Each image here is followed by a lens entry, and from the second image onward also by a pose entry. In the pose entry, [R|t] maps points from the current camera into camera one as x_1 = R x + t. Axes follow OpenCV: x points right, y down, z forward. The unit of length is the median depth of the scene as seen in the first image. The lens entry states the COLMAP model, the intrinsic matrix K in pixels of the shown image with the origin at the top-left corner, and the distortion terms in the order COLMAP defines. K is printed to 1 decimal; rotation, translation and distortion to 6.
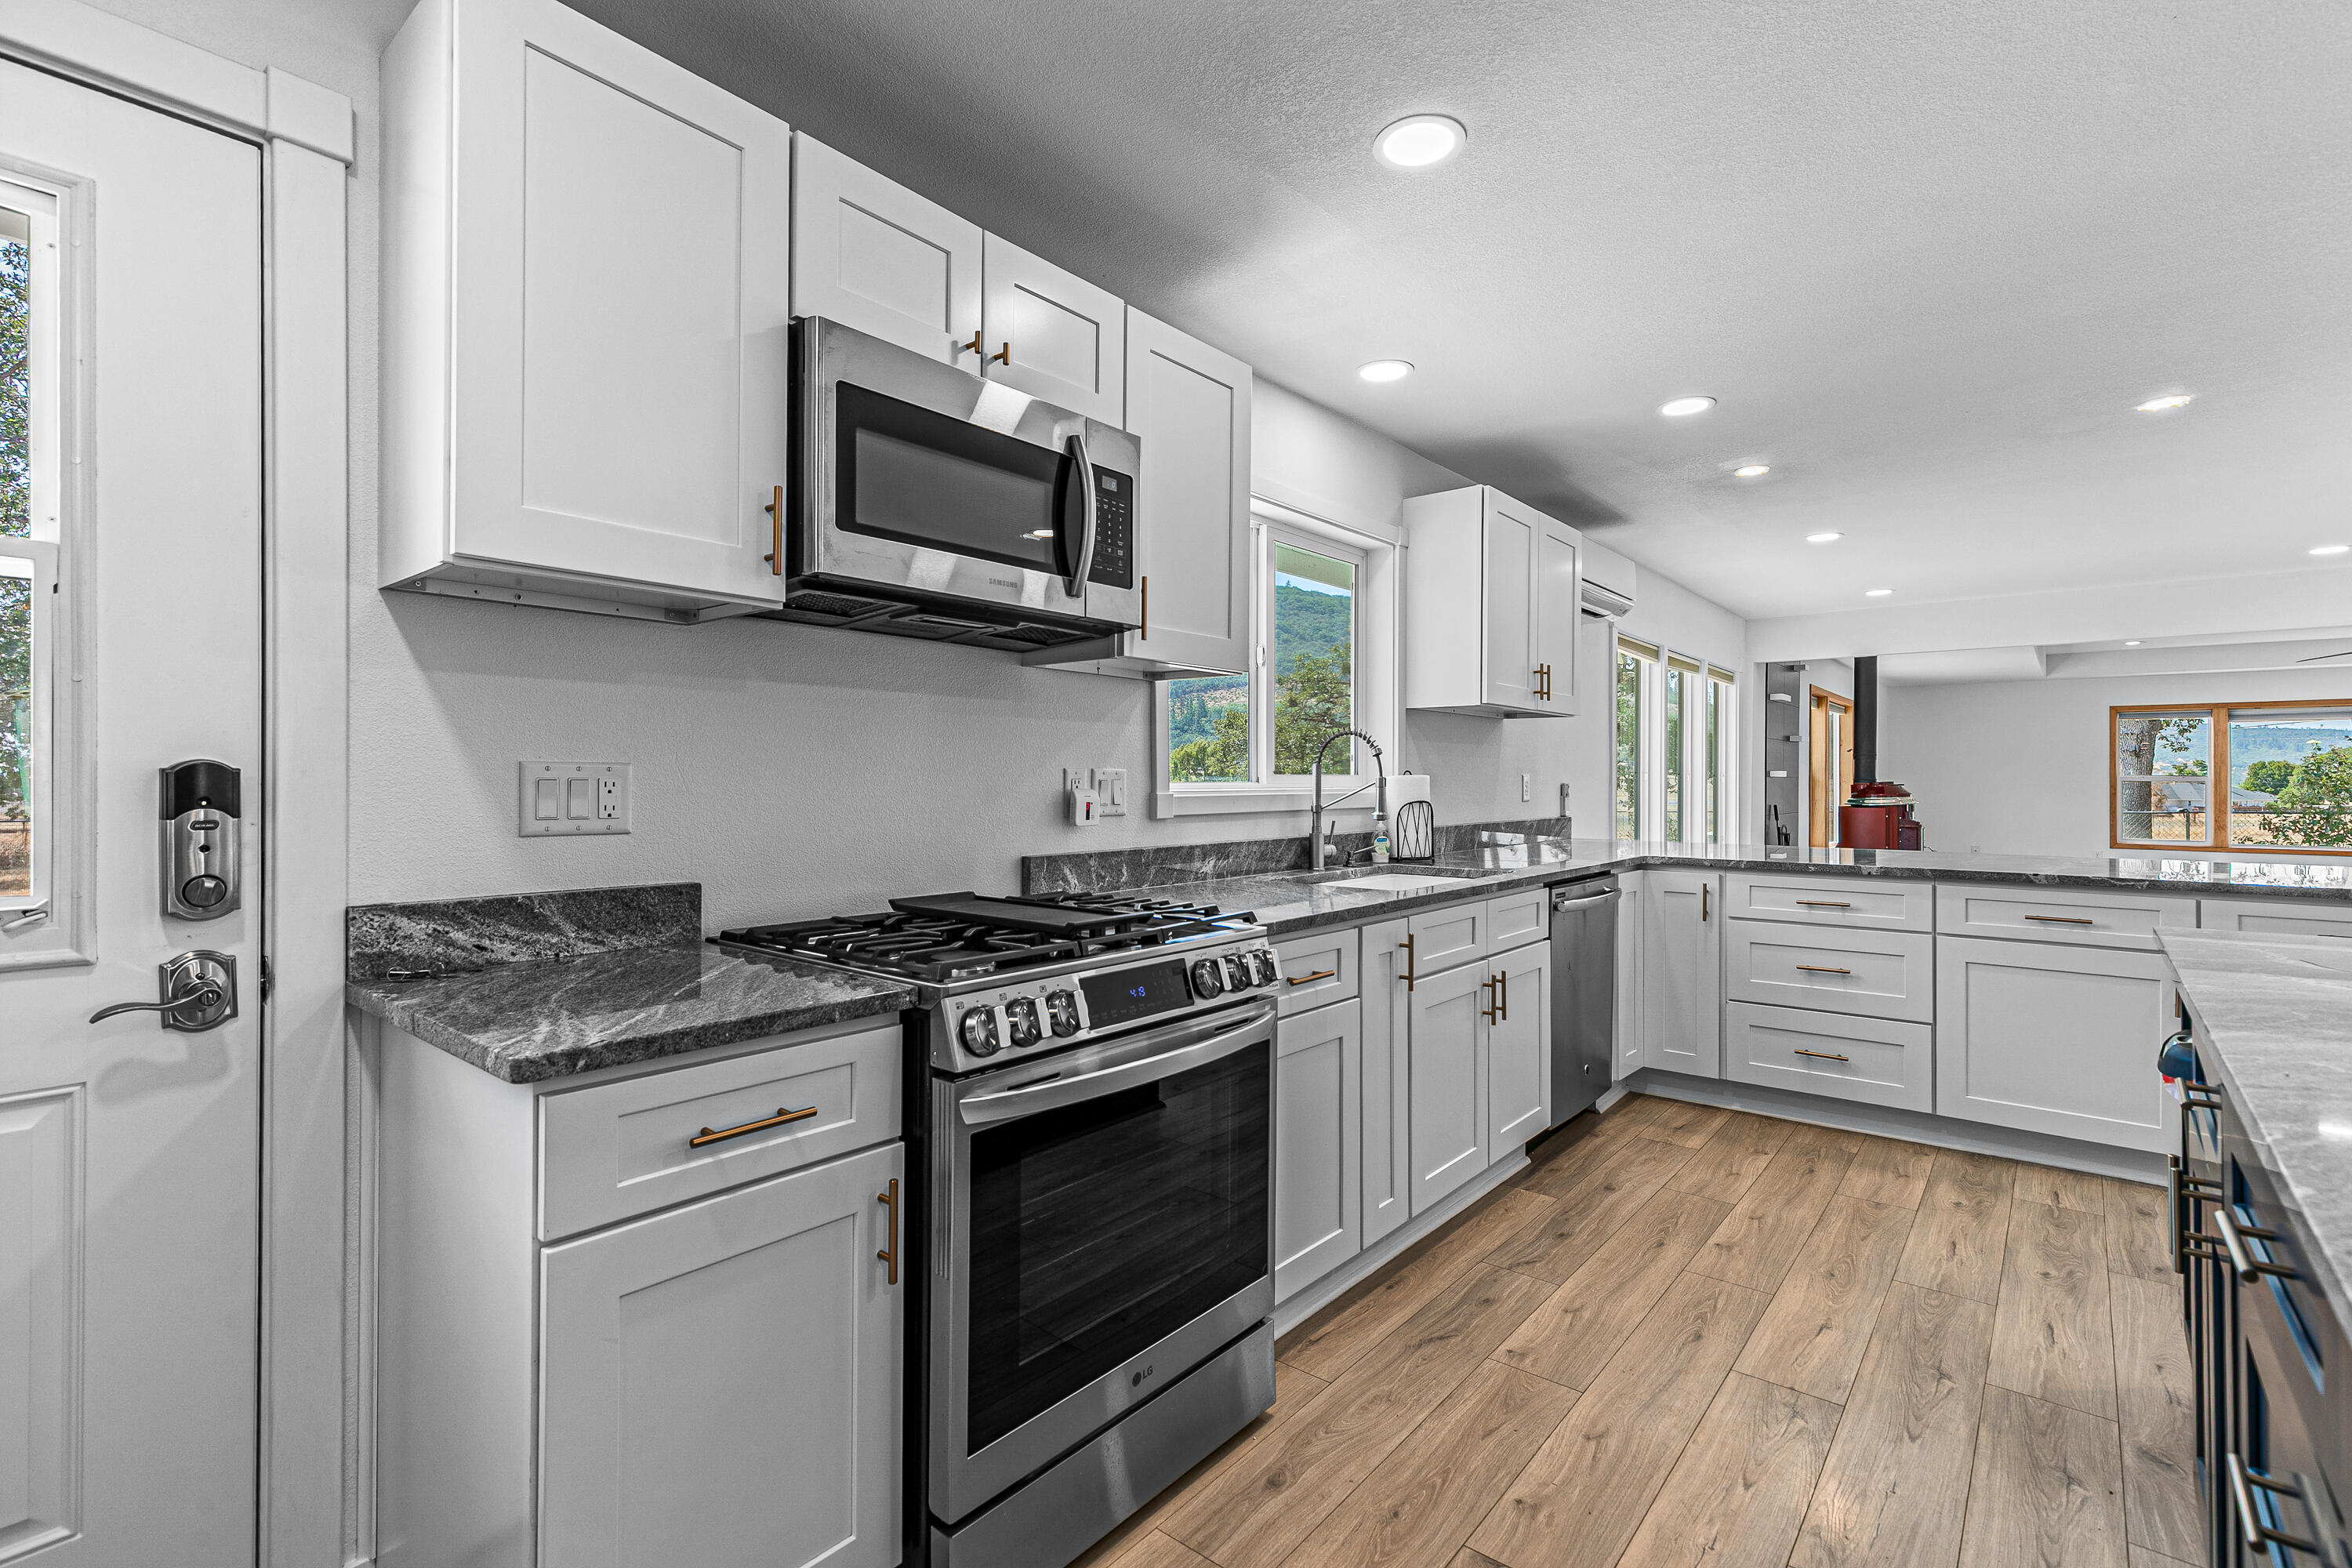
lens RADIAL K [[1084.4, 0, 1192.6], [0, 1084.4, 776.8], [0, 0, 1]] dist [0.012908, -0.001176]
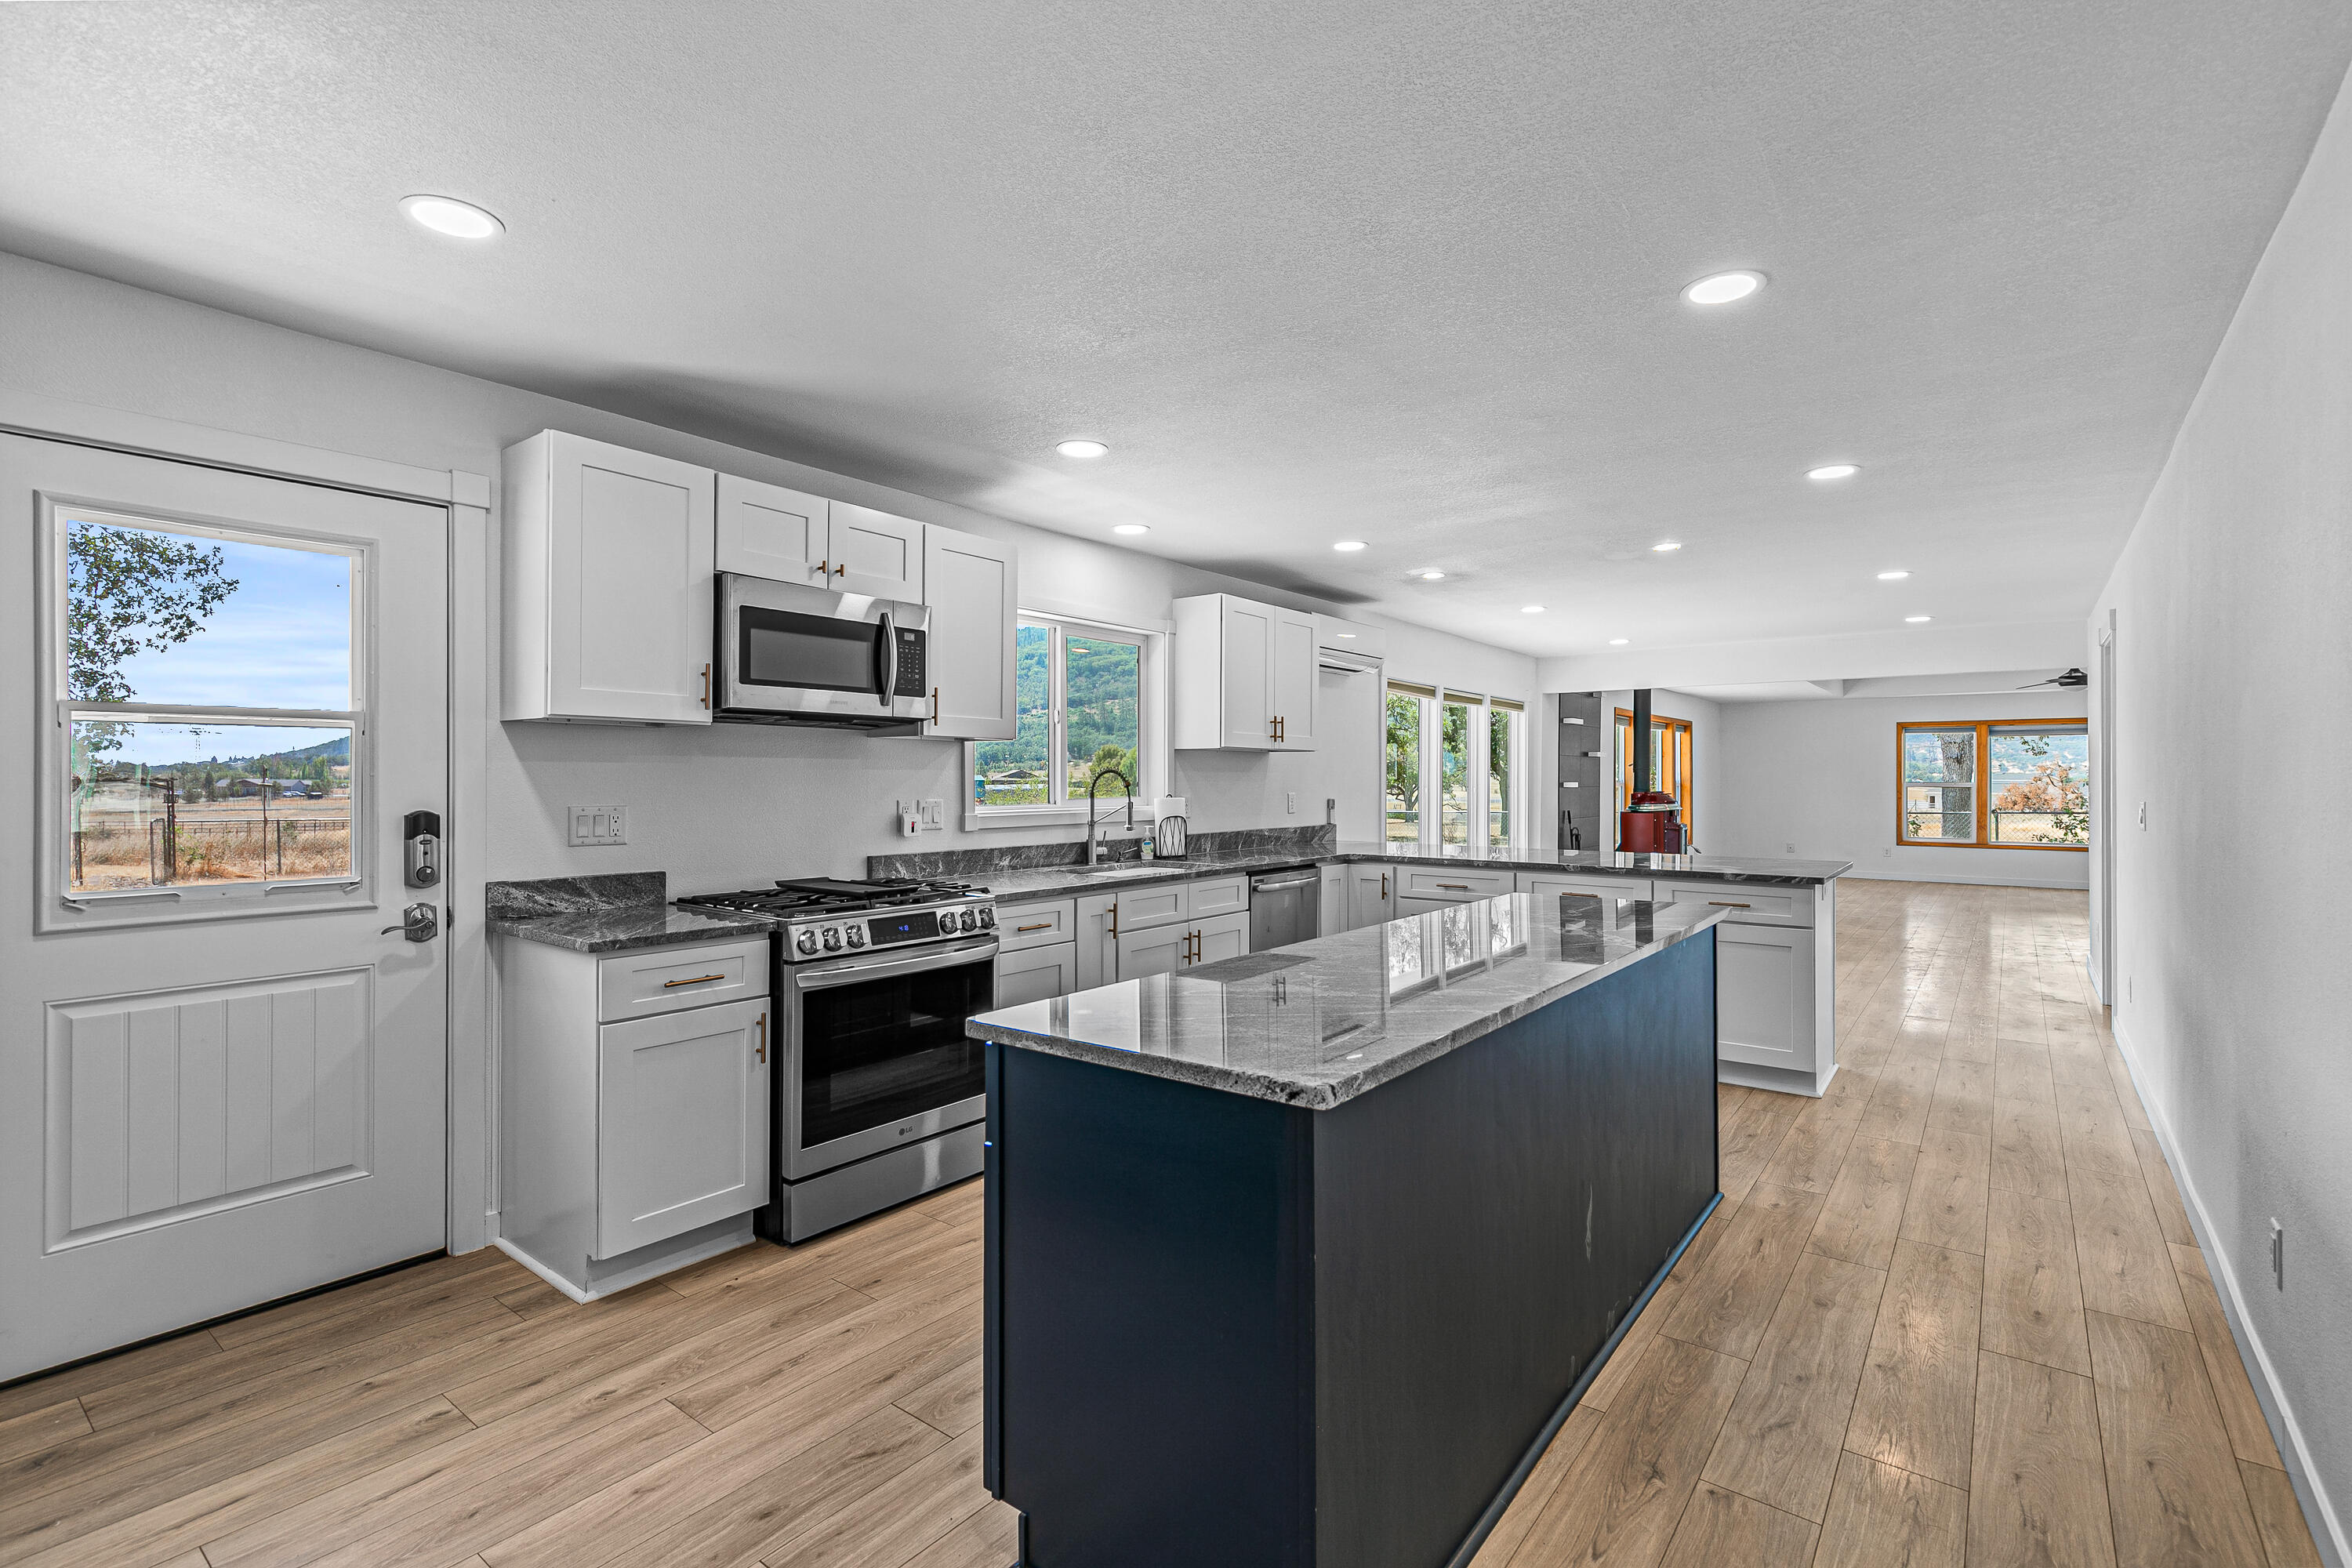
lens RADIAL K [[1084.4, 0, 1192.5], [0, 1084.4, 775.2], [0, 0, 1]] dist [0.012908, -0.001176]
pose [[0.999326, -0.001115, 0.036698, 0.321608], [0.001141, 0.999999, -0.000691, -0.054108], [-0.036697, 0.000732, 0.999326, -0.757737]]
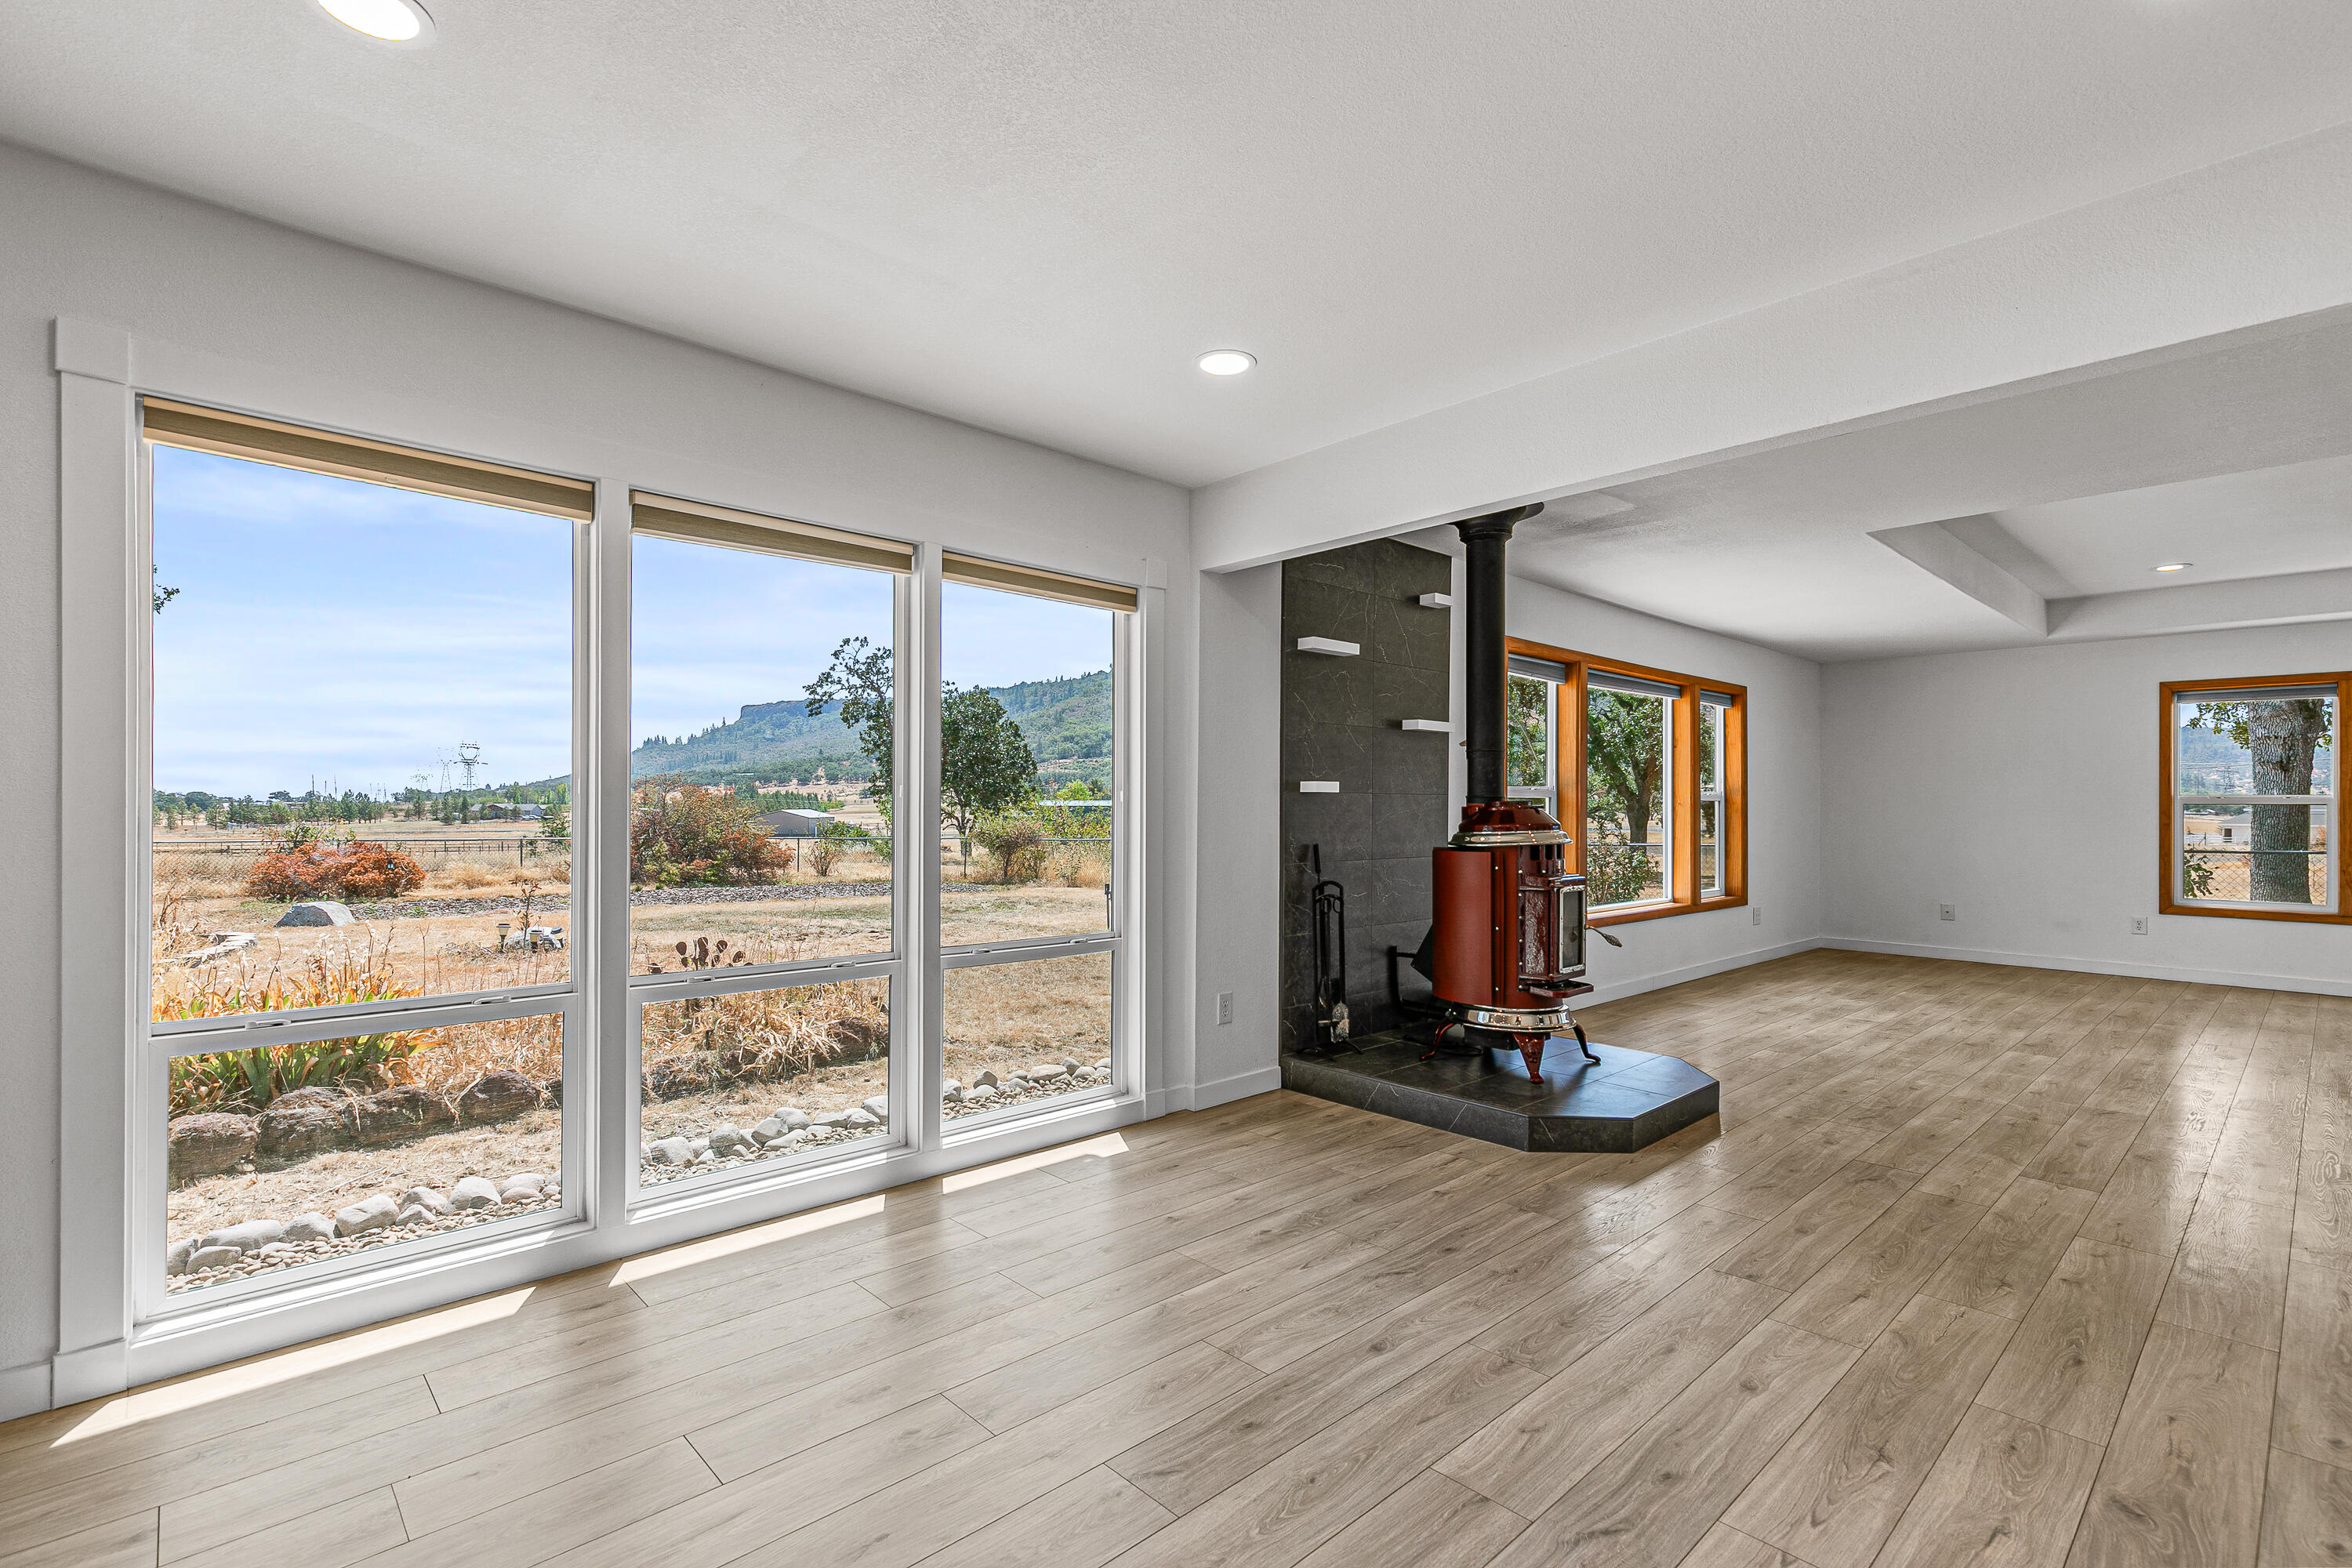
lens RADIAL K [[1084.4, 0, 1169.6], [0, 1084.4, 799.8], [0, 0, 1]] dist [0.012908, -0.001176]
pose [[0.990923, 0.001058, -0.134430, 2.238612], [-0.001534, 0.999993, -0.003439, 0.024920], [0.134426, 0.003614, 0.990917, 1.895332]]
